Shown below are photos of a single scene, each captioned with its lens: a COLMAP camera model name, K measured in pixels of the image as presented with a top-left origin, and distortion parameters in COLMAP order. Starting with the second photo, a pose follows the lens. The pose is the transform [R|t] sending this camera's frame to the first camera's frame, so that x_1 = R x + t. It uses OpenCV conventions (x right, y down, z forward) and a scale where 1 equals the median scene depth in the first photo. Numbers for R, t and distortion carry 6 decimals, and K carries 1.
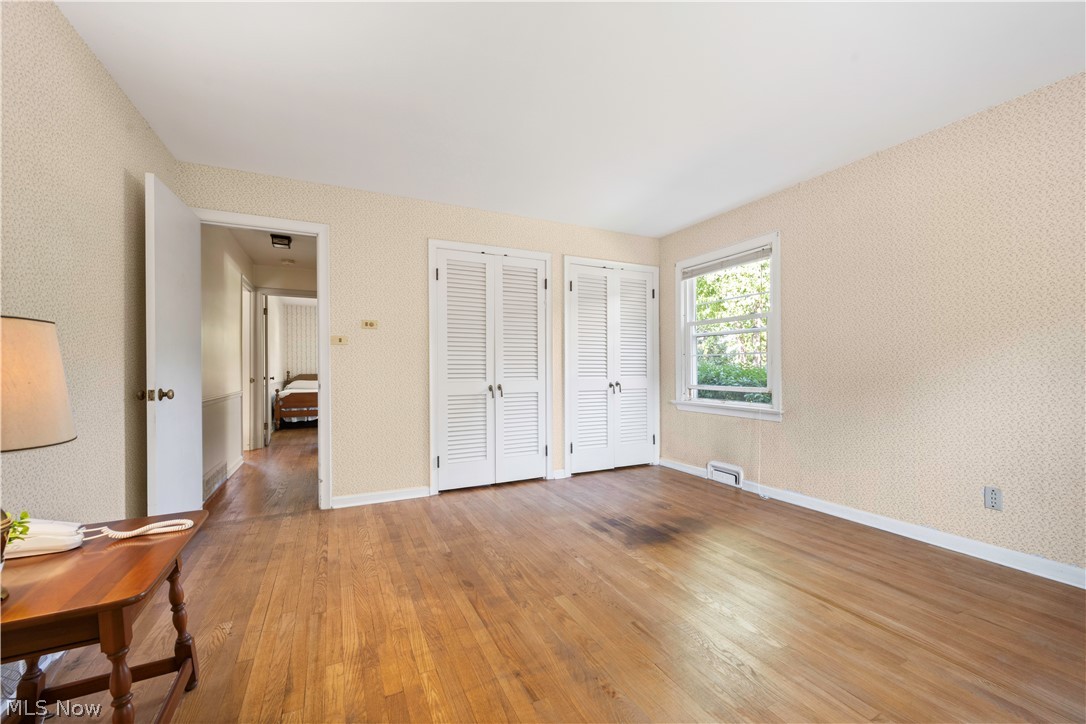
lens RADIAL K [[437.2, 0, 544.7], [0, 437.2, 368.1], [0, 0, 1]] dist [0.000350, 0.000091]
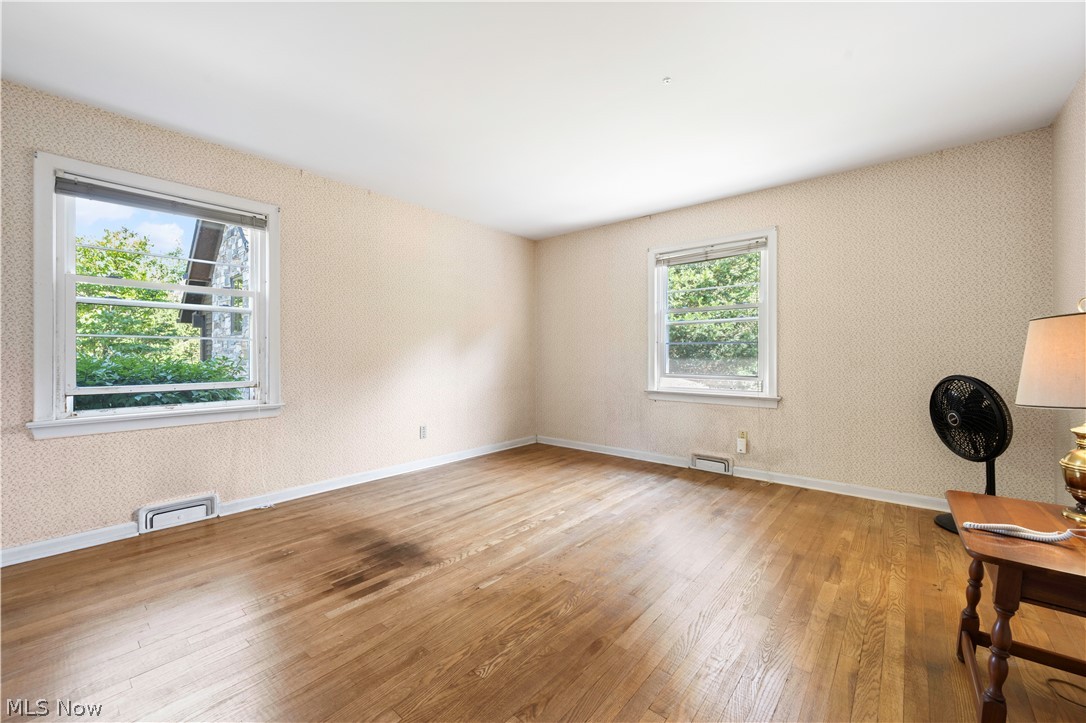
lens RADIAL K [[420.5, 0, 552.4], [0, 420.5, 349.4], [0, 0, 1]] dist [-0.001044, -0.000031]
pose [[-0.403797, 0.018670, 0.914658, -0.551967], [0.003616, 0.999816, -0.018812, 0.002250], [-0.914841, -0.004288, -0.403791, 0.929231]]
